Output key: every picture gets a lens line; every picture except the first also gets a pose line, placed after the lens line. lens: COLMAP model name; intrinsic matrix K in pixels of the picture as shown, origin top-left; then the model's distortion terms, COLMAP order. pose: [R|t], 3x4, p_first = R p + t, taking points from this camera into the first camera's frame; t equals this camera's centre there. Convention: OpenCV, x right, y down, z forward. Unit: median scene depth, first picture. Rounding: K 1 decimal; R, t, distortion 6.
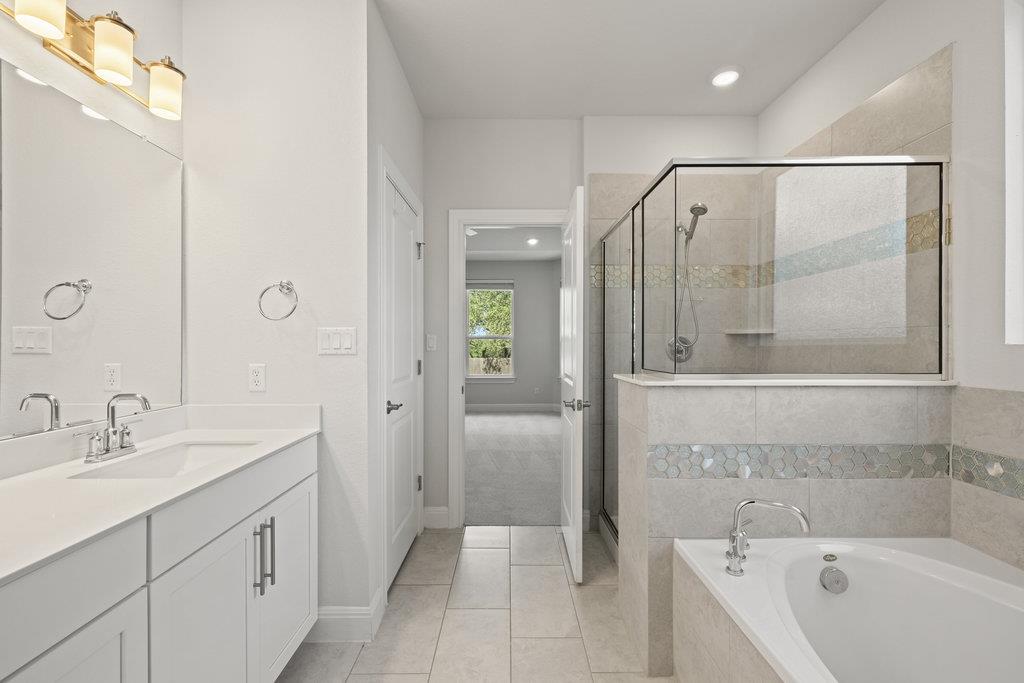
lens RADIAL K [[438.5, 0, 511.3], [0, 438.5, 344.4], [0, 0, 1]] dist [-0.000122, -0.000189]
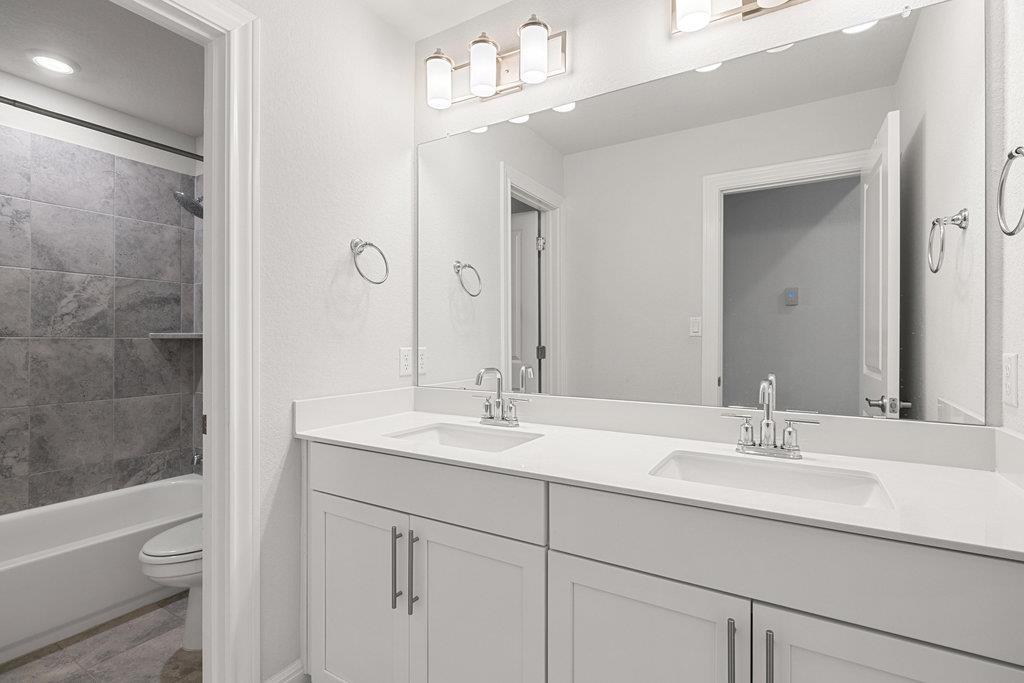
lens RADIAL K [[469.0, 0, 515.1], [0, 469.0, 349.7], [0, 0, 1]] dist [-0.032292, -0.000004]
pose [[-0.512642, 0.005144, -0.858587, 0.129449], [-0.006651, 0.999928, 0.009962, 0.075774], [0.858577, 0.010817, -0.512571, 1.465718]]
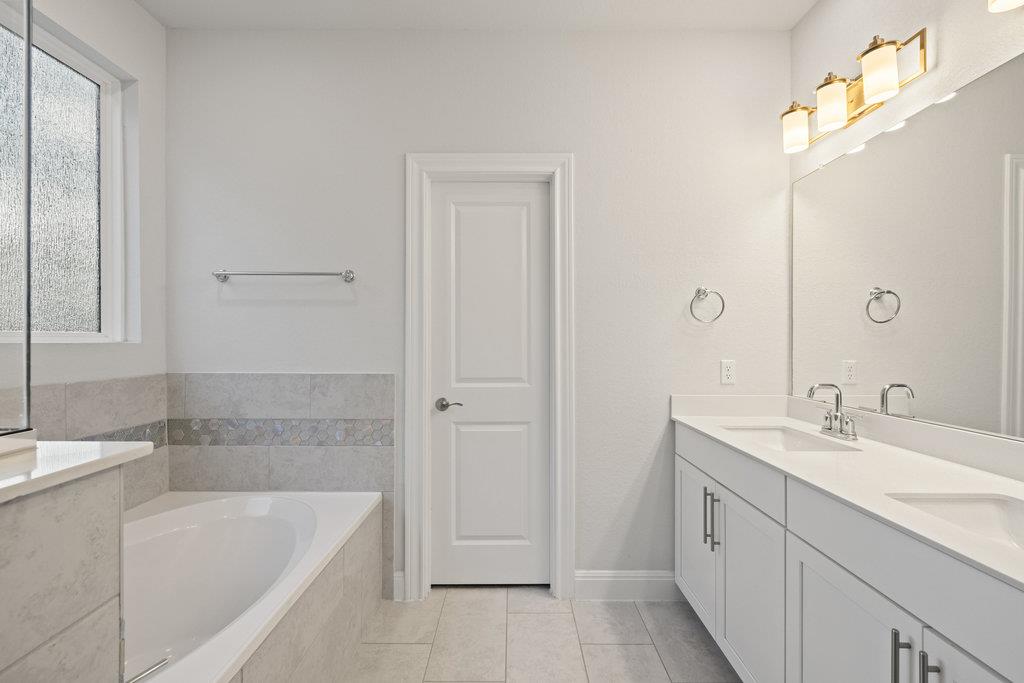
lens RADIAL K [[438.5, 0, 511.3], [0, 438.5, 344.4], [0, 0, 1]] dist [-0.000122, -0.000189]
pose [[-0.999979, -0.001704, 0.006229, -0.024149], [-0.001672, 0.999985, 0.005238, -0.002740], [-0.006238, 0.005227, -0.999967, 2.268690]]
